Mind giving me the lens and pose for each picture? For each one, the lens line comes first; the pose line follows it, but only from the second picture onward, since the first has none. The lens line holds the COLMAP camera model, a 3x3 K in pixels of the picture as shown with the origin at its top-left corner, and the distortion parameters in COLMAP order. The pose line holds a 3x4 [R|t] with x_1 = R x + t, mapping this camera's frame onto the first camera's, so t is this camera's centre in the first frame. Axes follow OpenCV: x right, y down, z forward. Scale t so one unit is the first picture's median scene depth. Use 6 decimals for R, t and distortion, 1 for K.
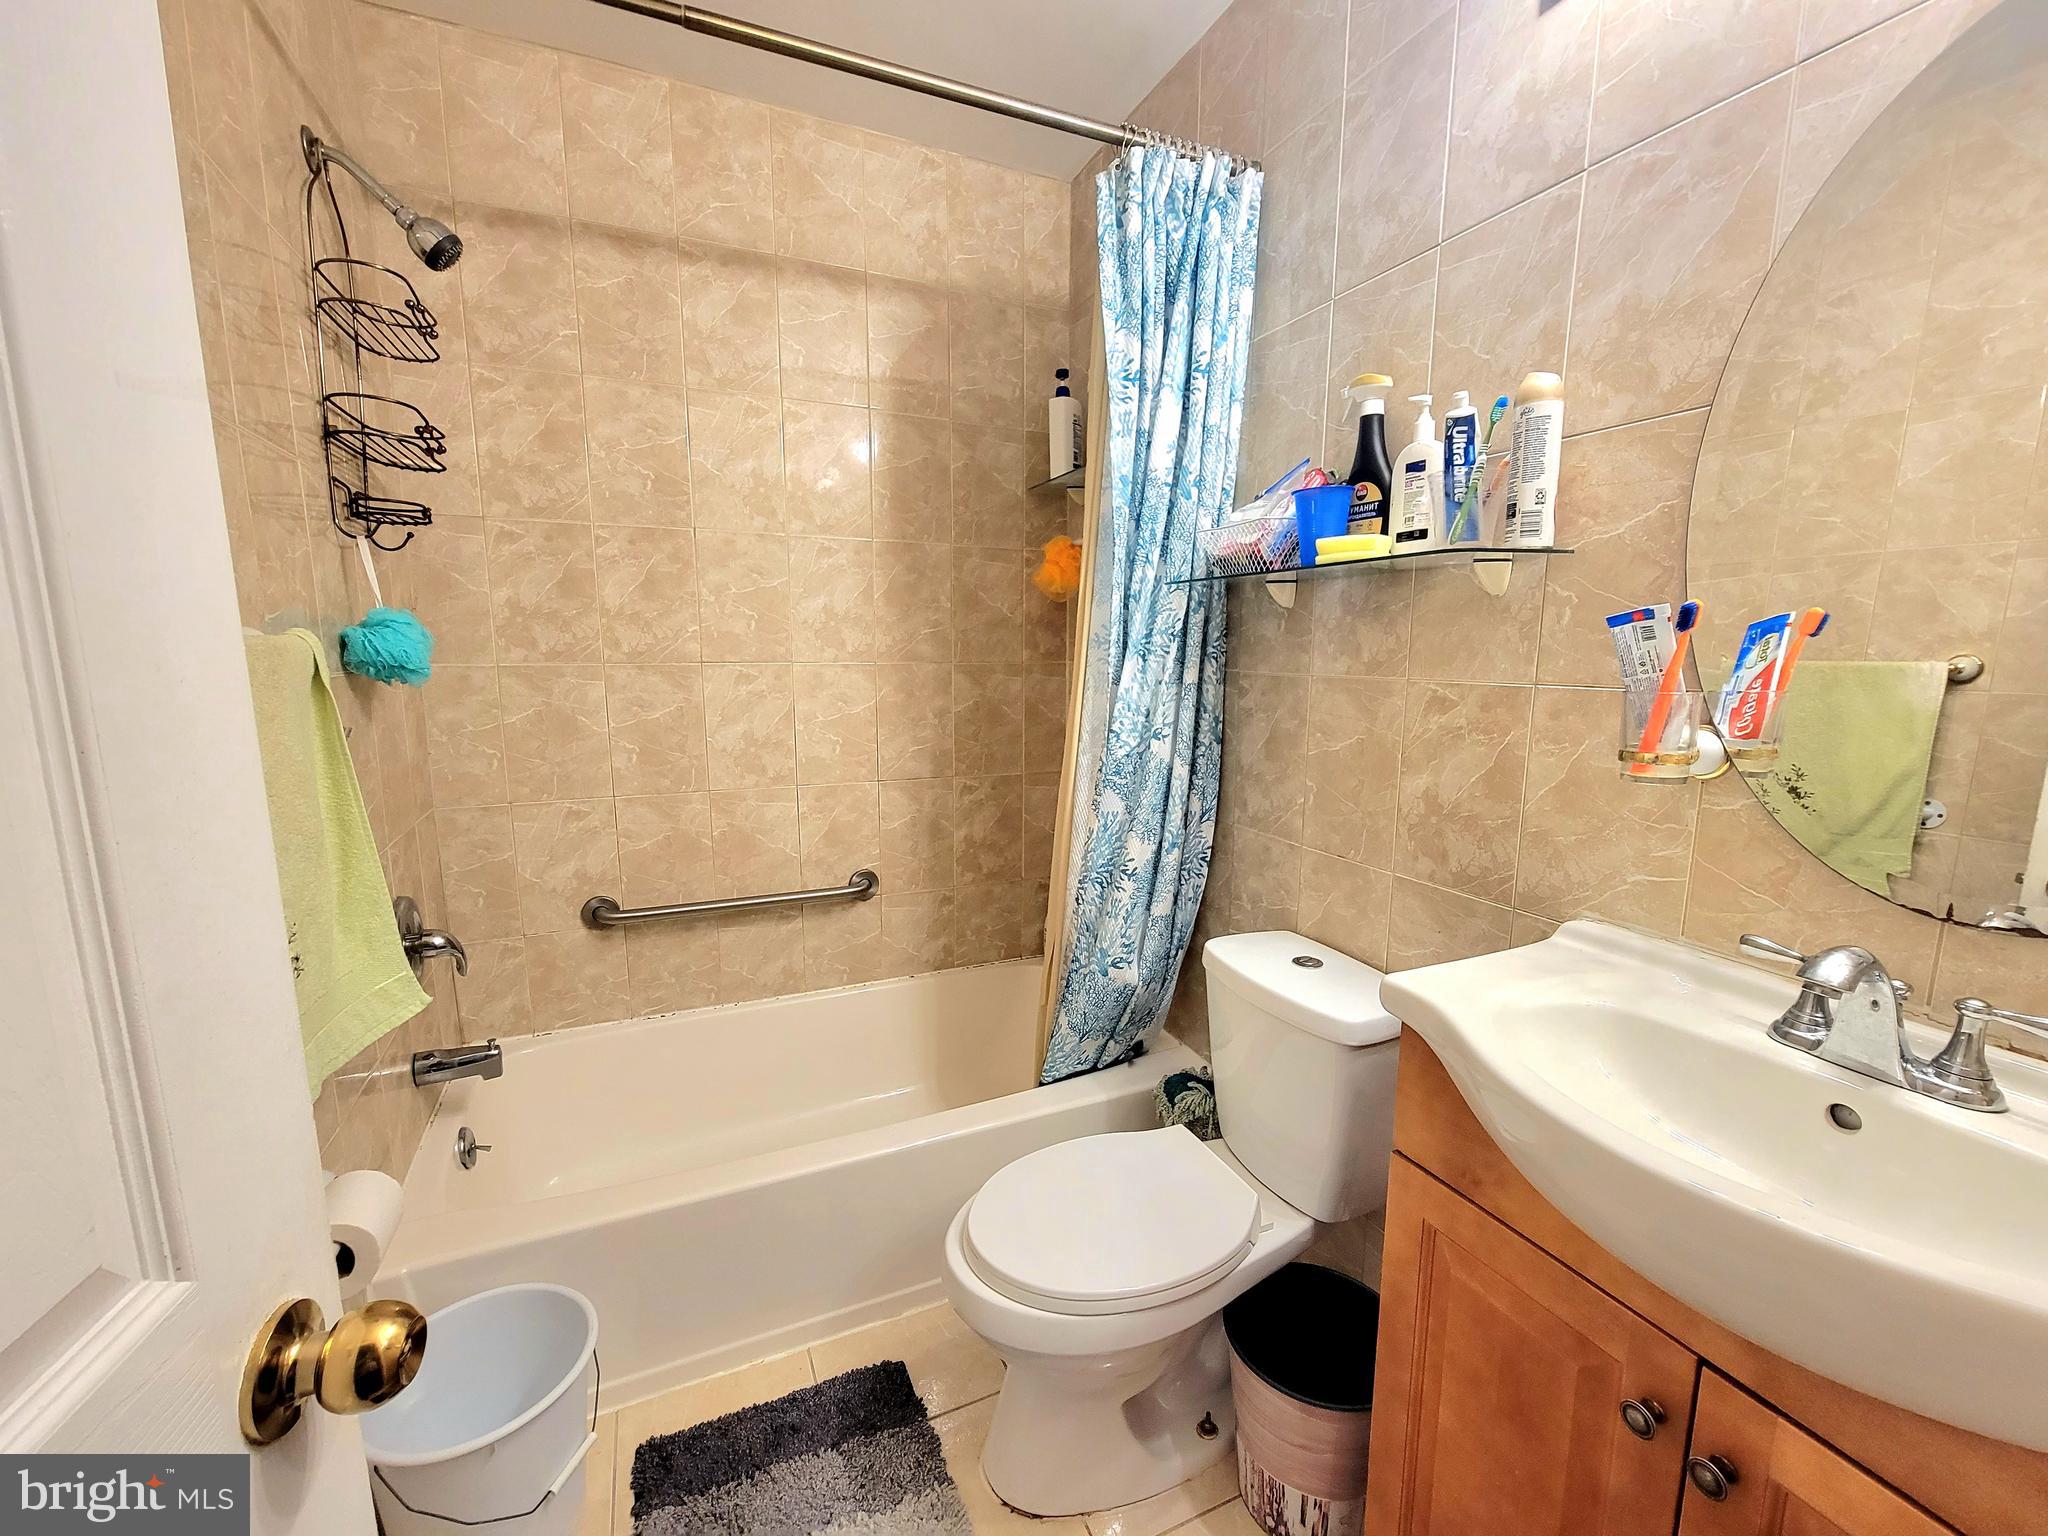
lens RADIAL K [[828.3, 0, 1022.3], [0, 828.3, 779.3], [0, 0, 1]] dist [-0.002629, -0.000487]
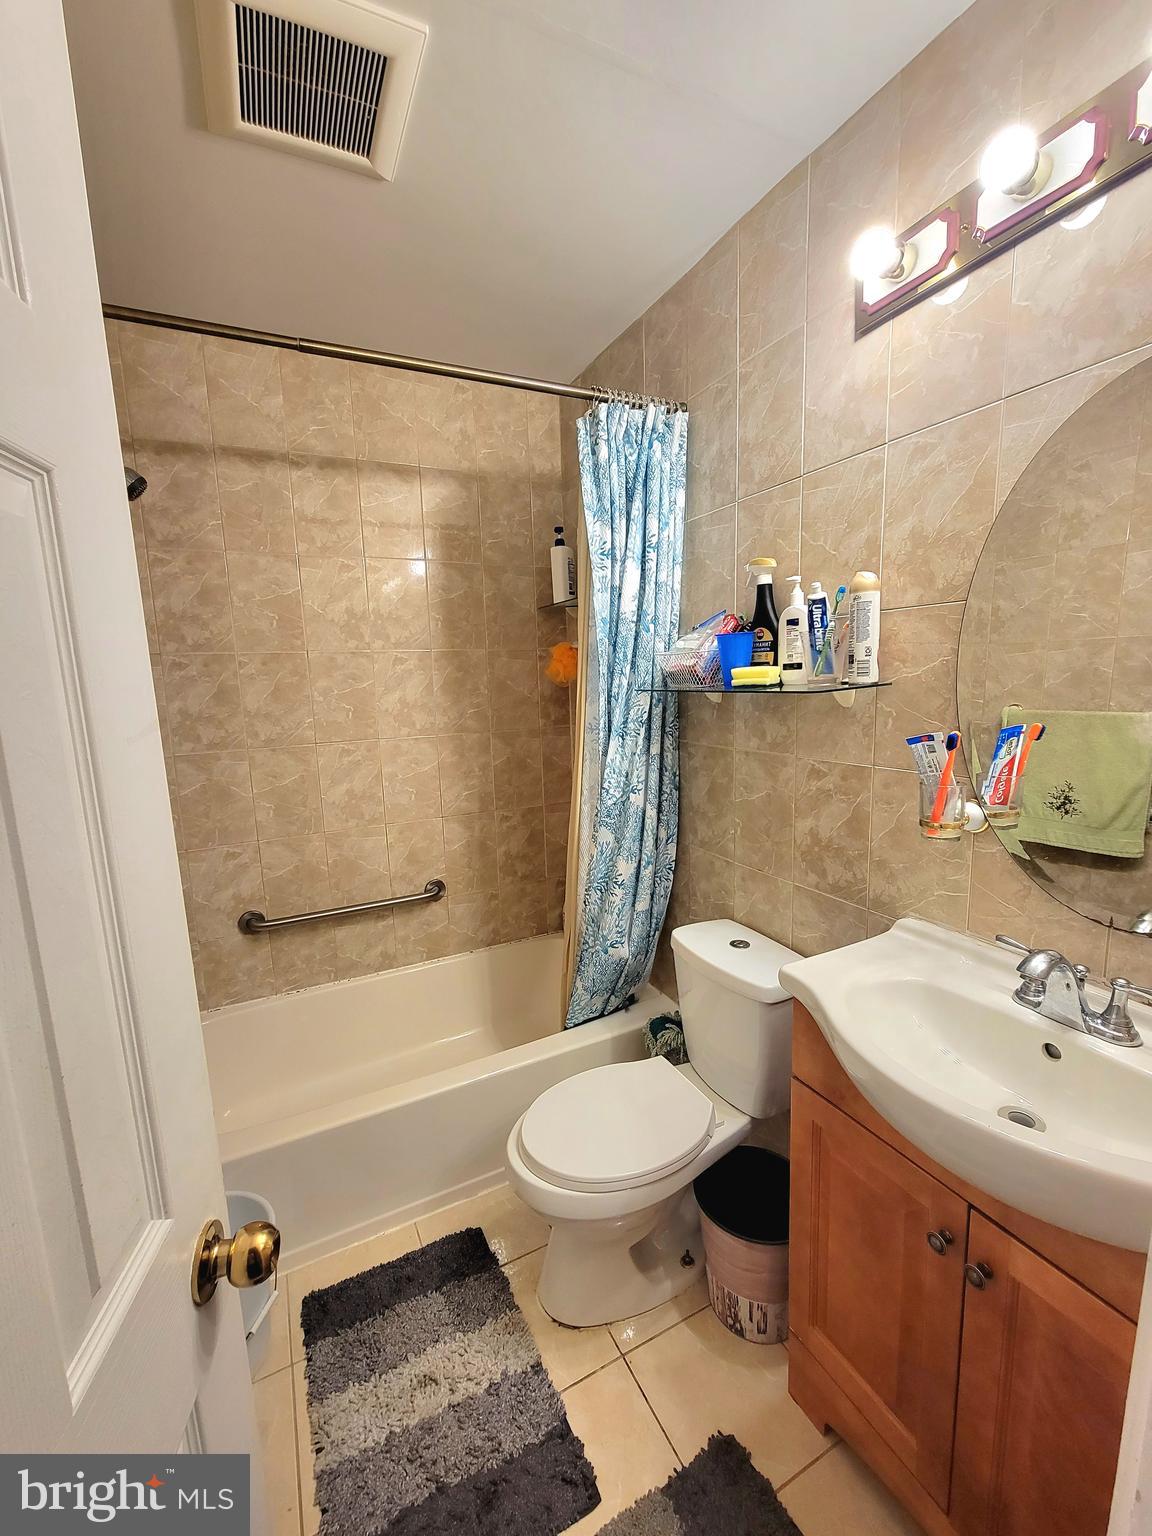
lens RADIAL K [[620.1, 0, 557.1], [0, 620.1, 770.2], [0, 0, 1]] dist [-0.002305, -0.000422]
pose [[0.998716, -0.043150, 0.026535, -0.001843], [0.043352, 0.999035, -0.007113, -0.085584], [-0.026202, 0.008254, 0.999623, -0.099630]]
